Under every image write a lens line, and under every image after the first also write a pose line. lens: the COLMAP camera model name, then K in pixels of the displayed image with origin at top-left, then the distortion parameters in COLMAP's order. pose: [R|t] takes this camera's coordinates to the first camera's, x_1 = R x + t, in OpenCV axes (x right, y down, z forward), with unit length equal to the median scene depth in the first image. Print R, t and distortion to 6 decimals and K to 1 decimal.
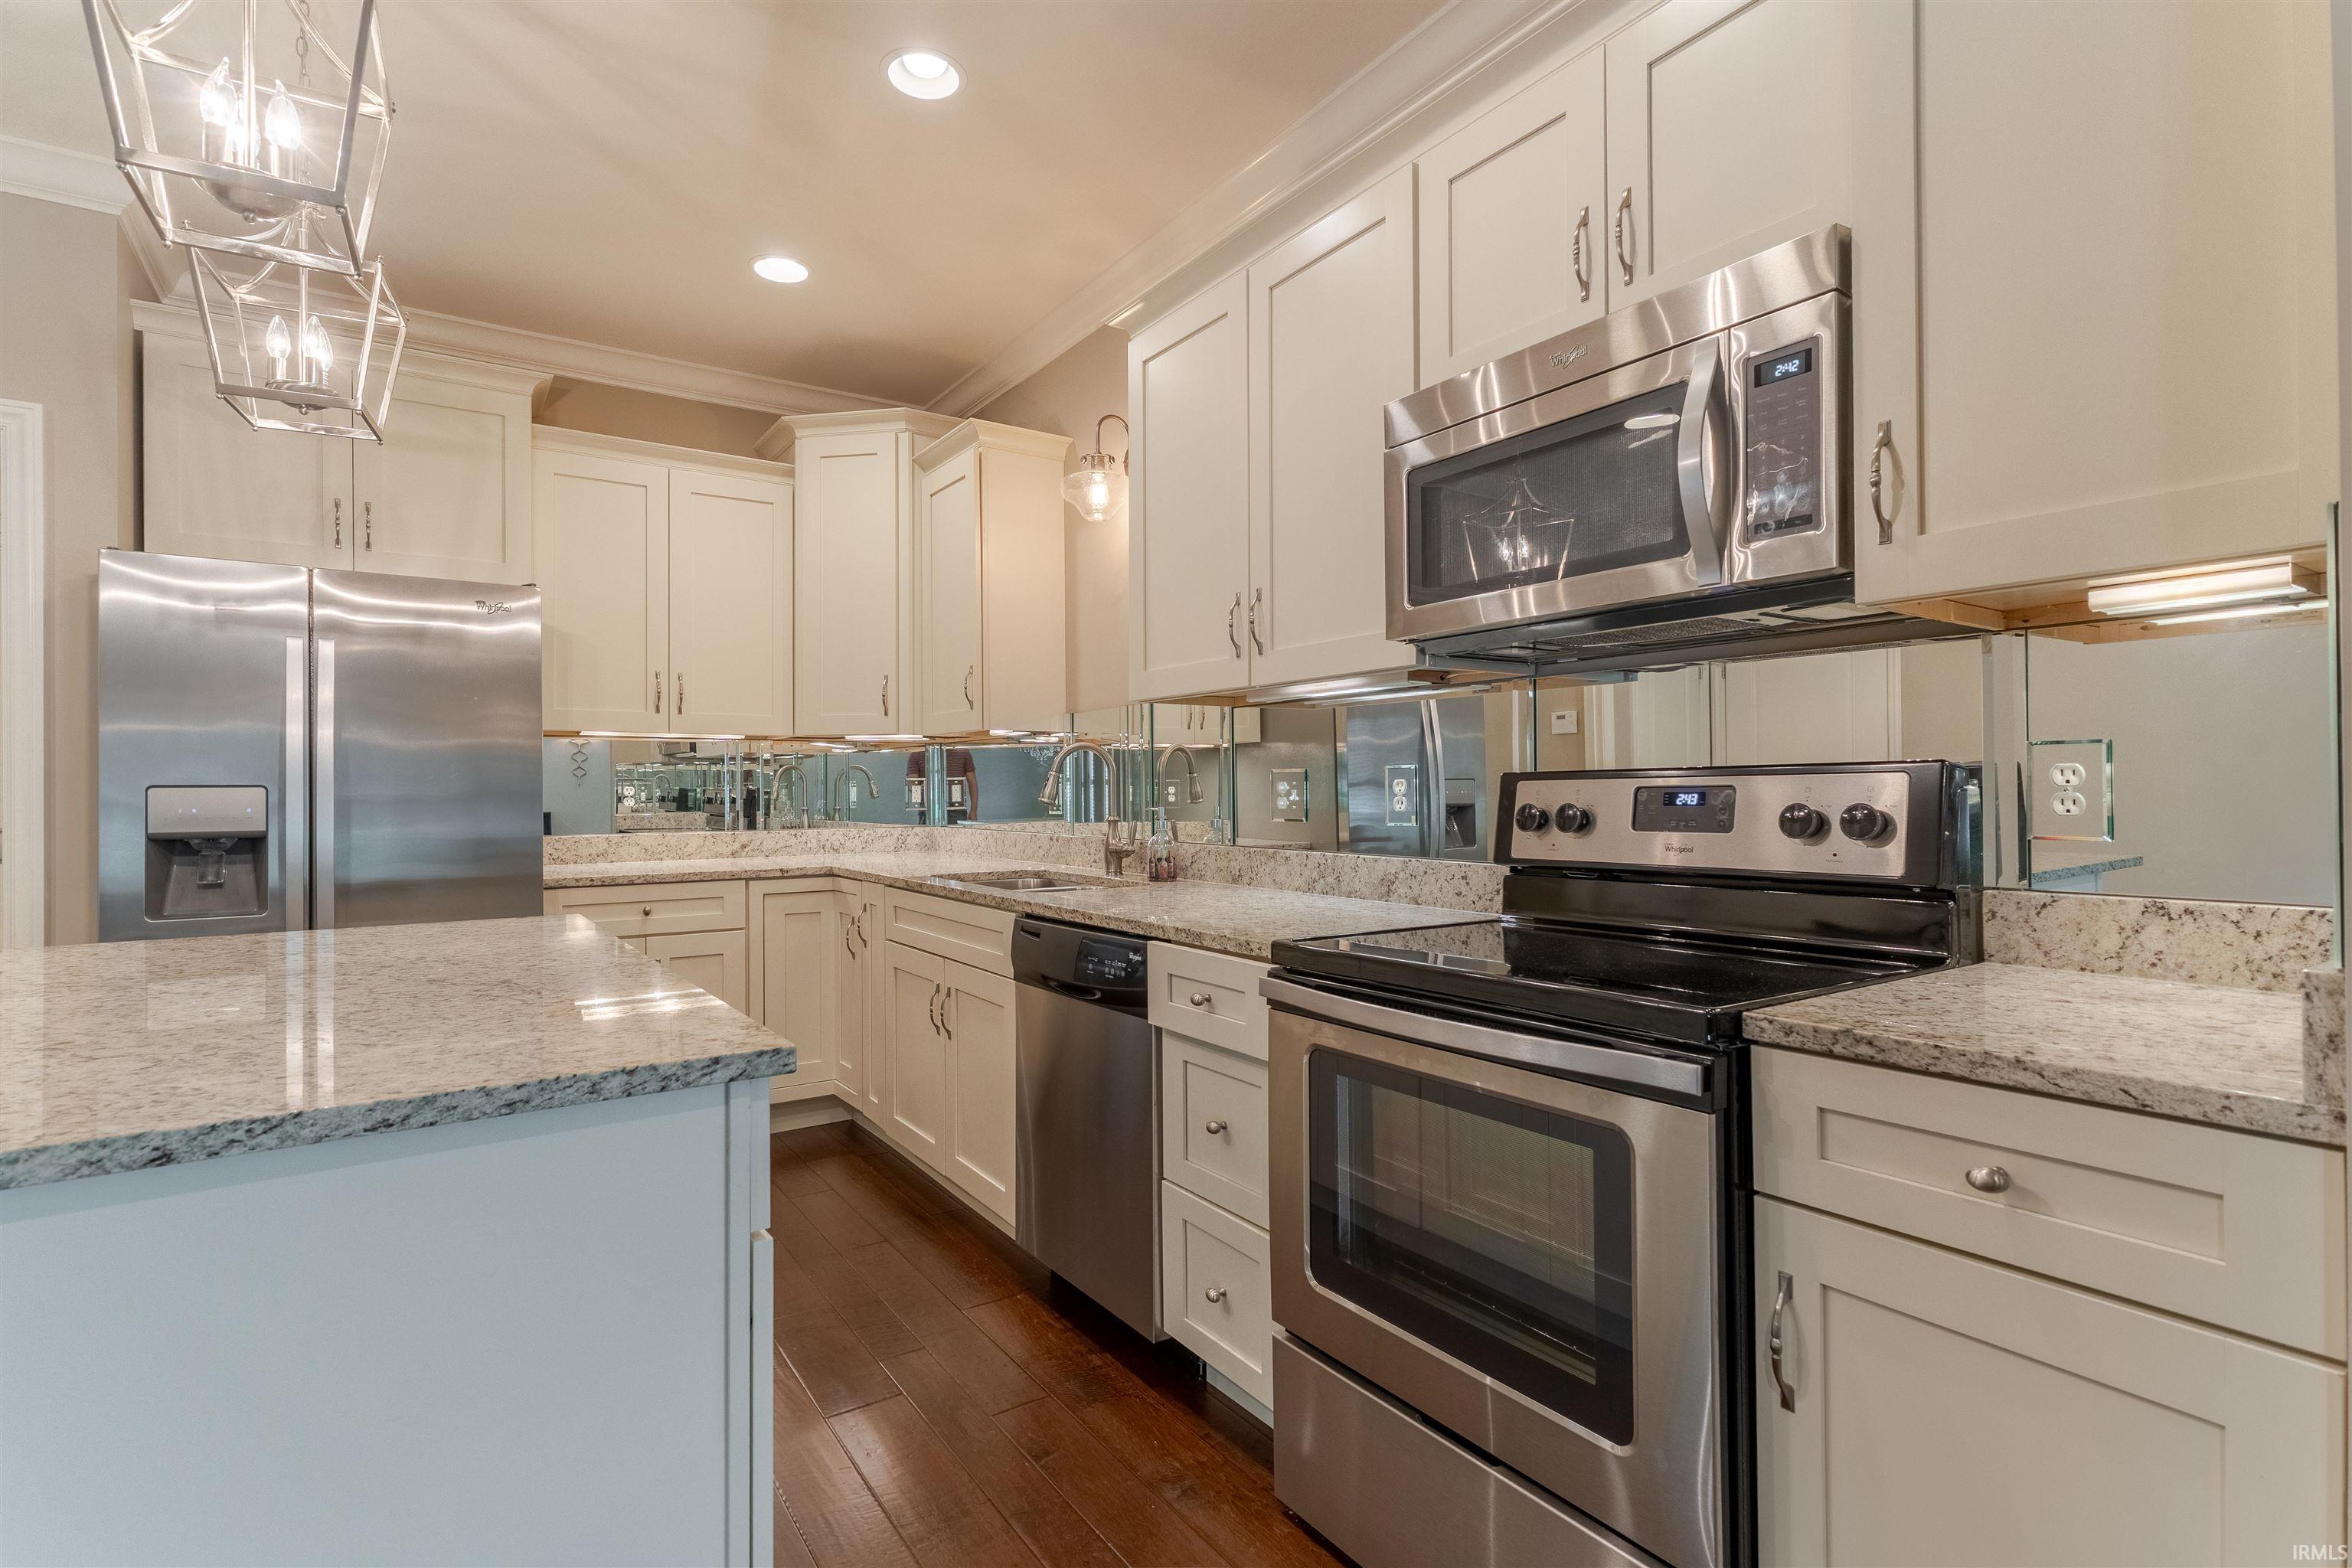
lens RADIAL K [[1127.5, 0, 1140.9], [0, 1127.5, 773.6], [0, 0, 1]] dist [0.001722, 0.001333]
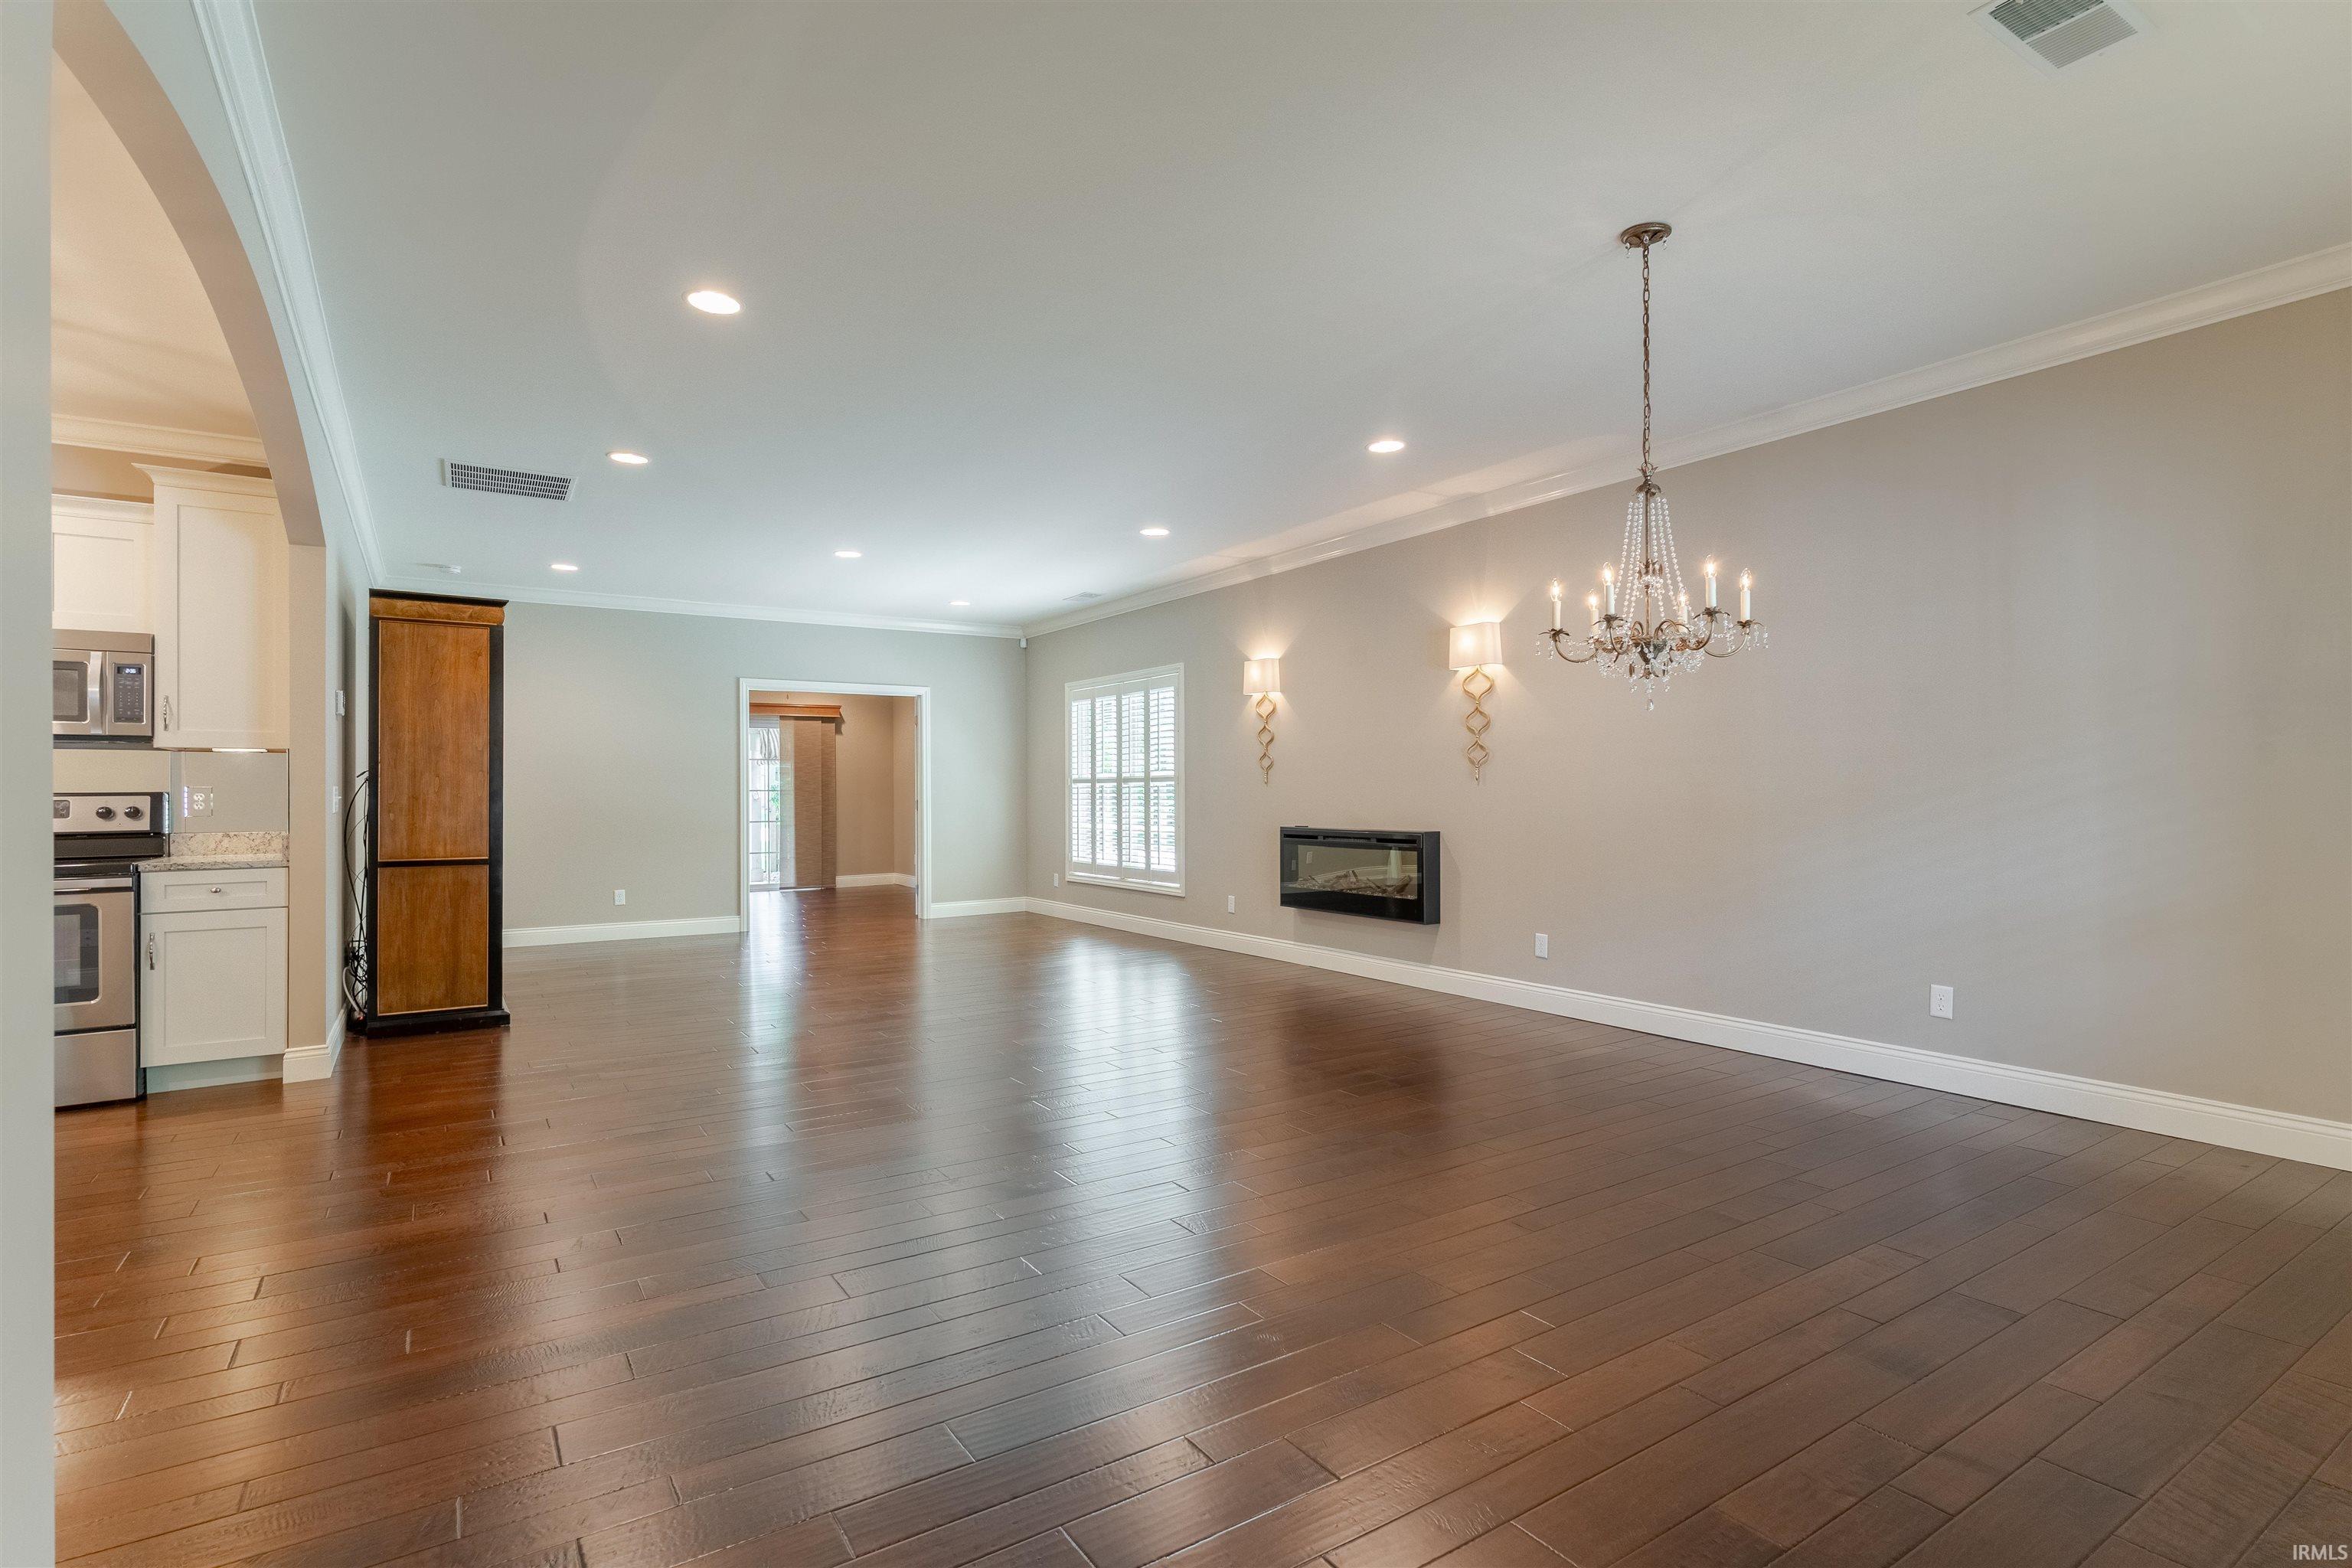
lens RADIAL K [[1127.5, 0, 1171.1], [0, 1127.5, 789.3], [0, 0, 1]] dist [0.001722, 0.001333]
pose [[0.002125, 0.008646, 0.999960, -1.987595], [-0.010001, 0.999913, -0.008624, -0.017381], [-0.999948, -0.009982, 0.002211, -1.486502]]
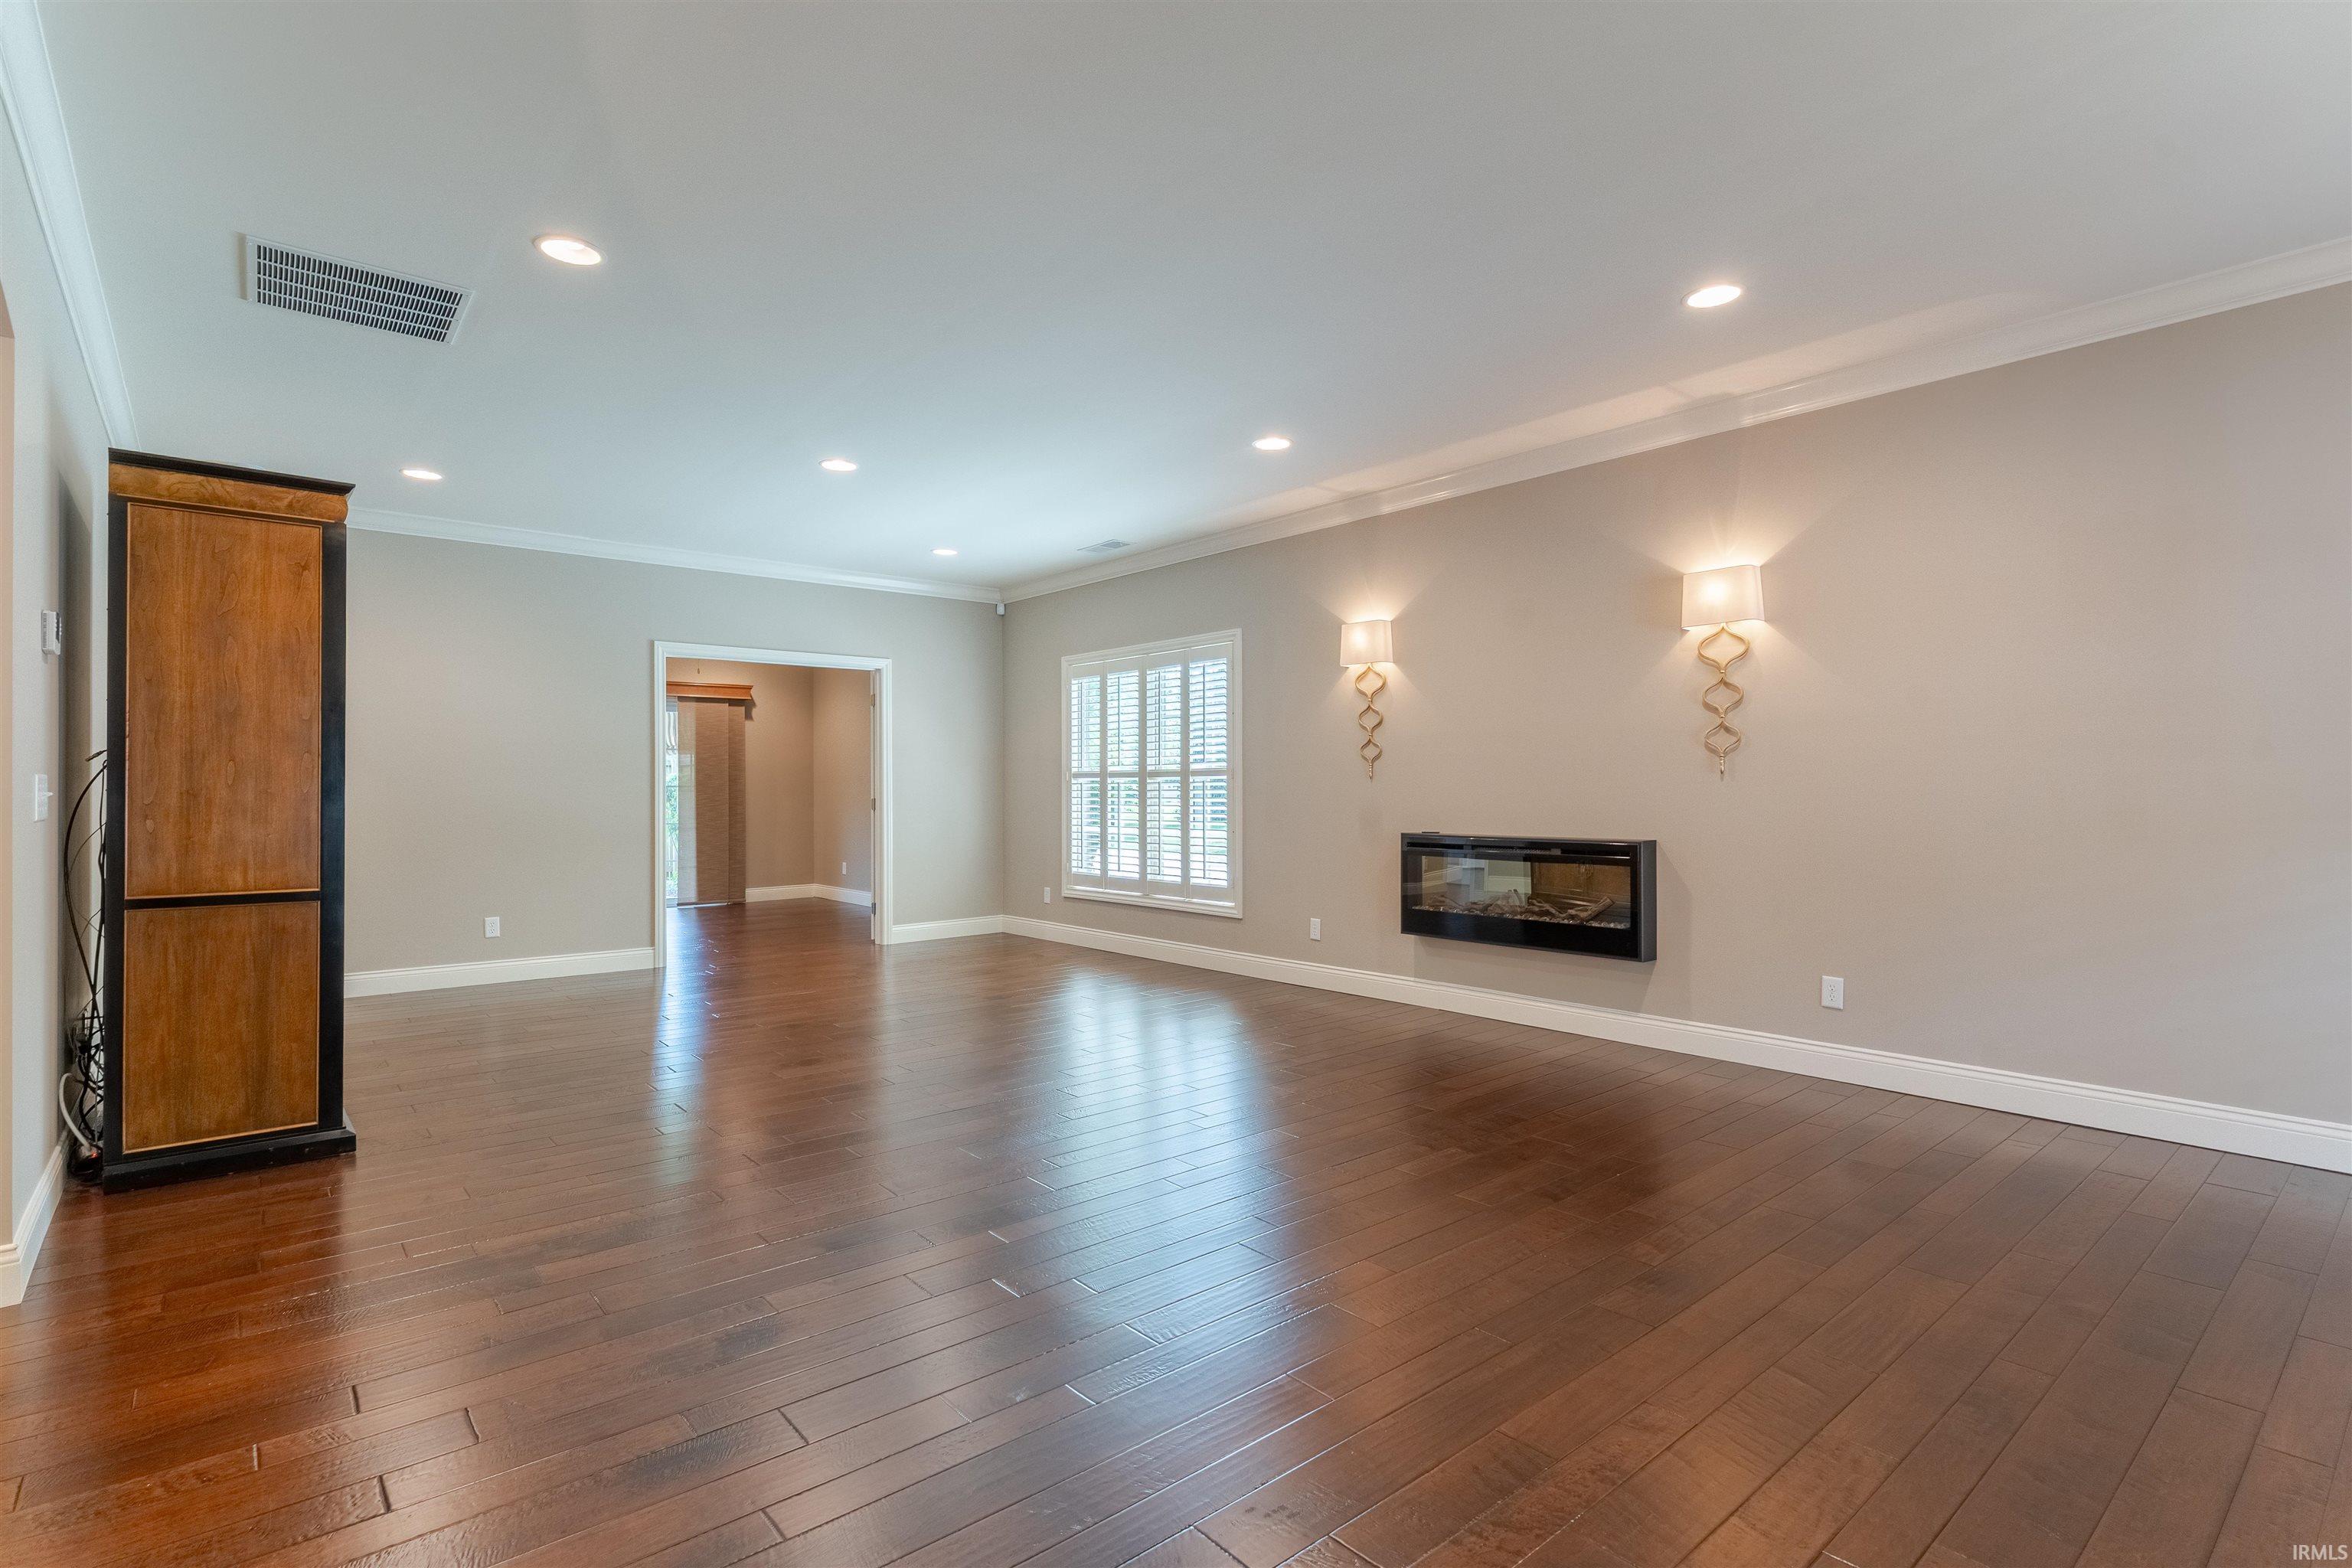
lens RADIAL K [[1127.5, 0, 1169.5], [0, 1127.5, 787.5], [0, 0, 1]] dist [0.001722, 0.001333]
pose [[-0.120523, 0.008531, 0.992674, -1.030154], [-0.010966, 0.999891, -0.009924, -0.011723], [-0.992650, -0.012082, -0.120416, -0.842371]]
